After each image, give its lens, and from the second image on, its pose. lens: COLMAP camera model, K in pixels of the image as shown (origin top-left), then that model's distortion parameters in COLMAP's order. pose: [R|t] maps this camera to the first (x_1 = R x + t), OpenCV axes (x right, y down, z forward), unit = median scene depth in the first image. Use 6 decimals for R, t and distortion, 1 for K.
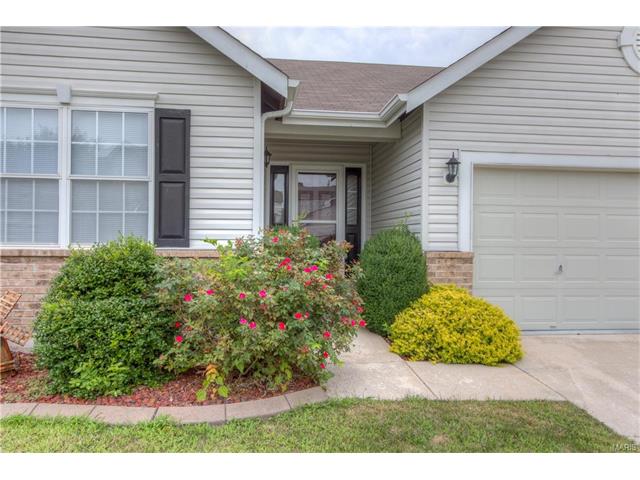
lens RADIAL K [[457.9, 0, 319.7], [0, 457.9, 238.6], [0, 0, 1]] dist [0.005960, 0.000536]
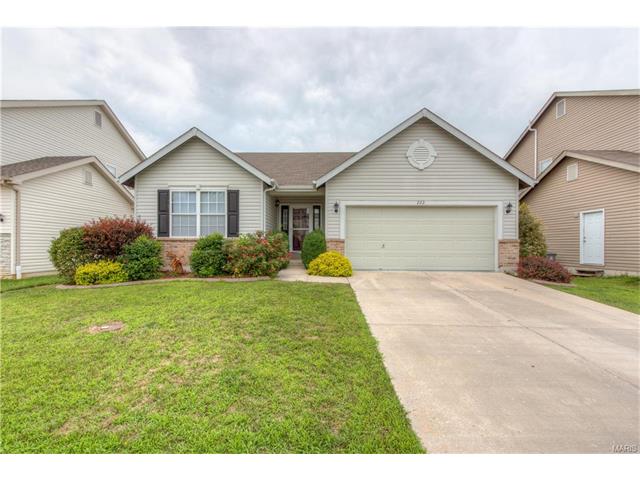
lens RADIAL K [[296.8, 0, 321.0], [0, 296.8, 242.7], [0, 0, 1]] dist [0.004335, 0.000032]
pose [[0.991347, -0.007101, -0.131074, 0.484080], [0.006535, 0.999967, -0.004744, 0.066352], [0.131103, 0.003846, 0.991361, -0.805779]]
